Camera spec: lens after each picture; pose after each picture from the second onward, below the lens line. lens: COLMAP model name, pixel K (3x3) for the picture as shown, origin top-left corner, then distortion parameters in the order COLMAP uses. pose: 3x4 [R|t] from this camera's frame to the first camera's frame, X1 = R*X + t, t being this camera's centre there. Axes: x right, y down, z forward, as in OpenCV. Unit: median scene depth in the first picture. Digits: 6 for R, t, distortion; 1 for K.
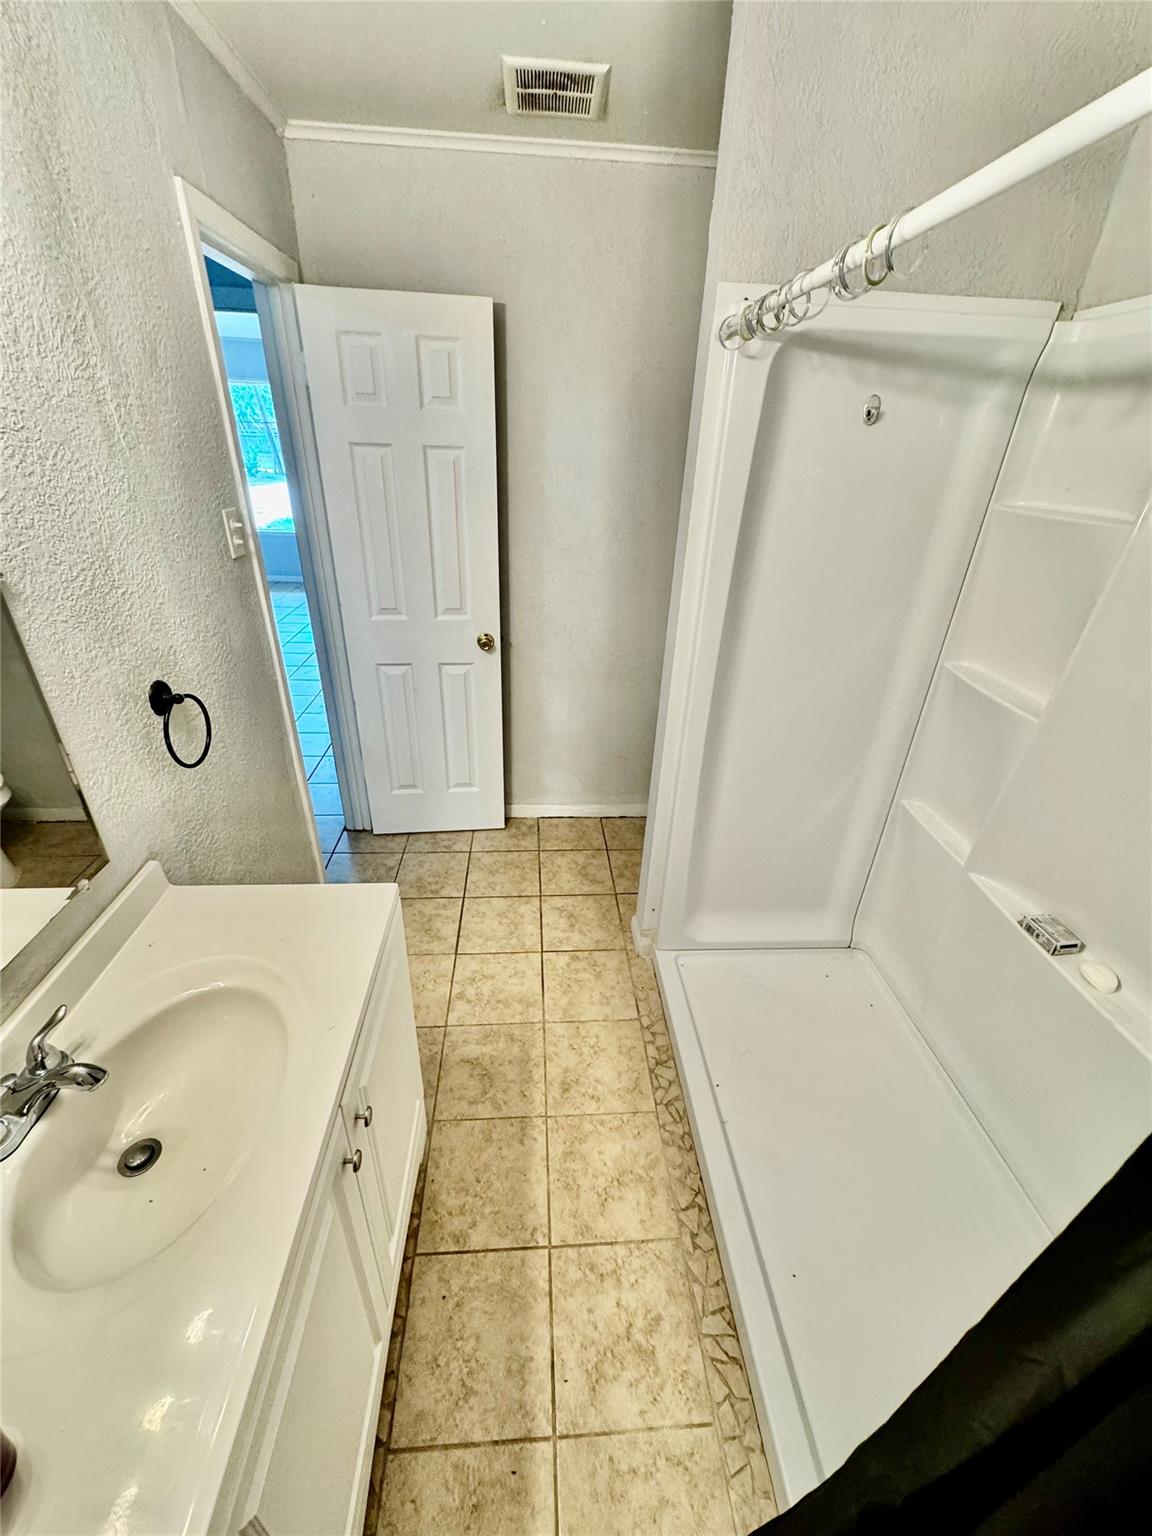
lens RADIAL K [[610.3, 0, 576.0], [0, 610.3, 768.0], [0, 0, 1]] dist [-0.000833, 0.000060]
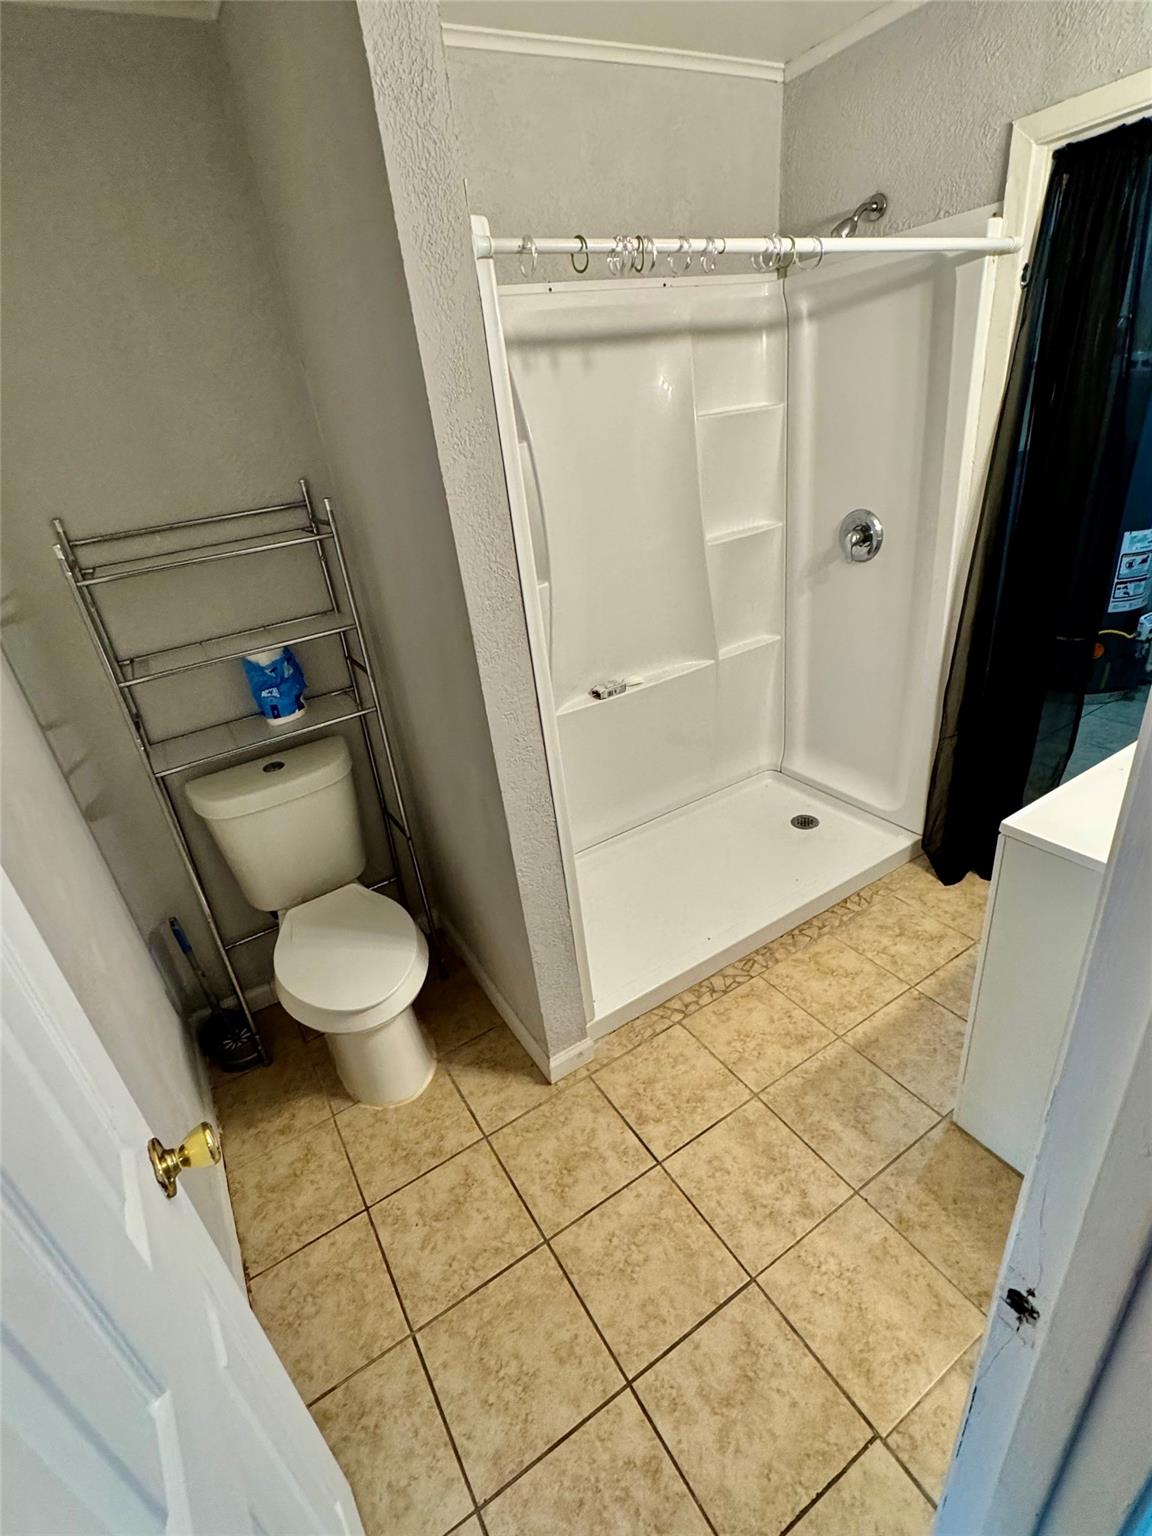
lens RADIAL K [[717.8, 0, 576.0], [0, 717.8, 768.0], [0, 0, 1]] dist [-0.002399, 0.000013]
pose [[-0.463993, -0.377950, 0.801164, -0.540225], [0.505059, 0.630143, 0.589775, -0.529157], [-0.727754, 0.678287, -0.101495, 0.993563]]
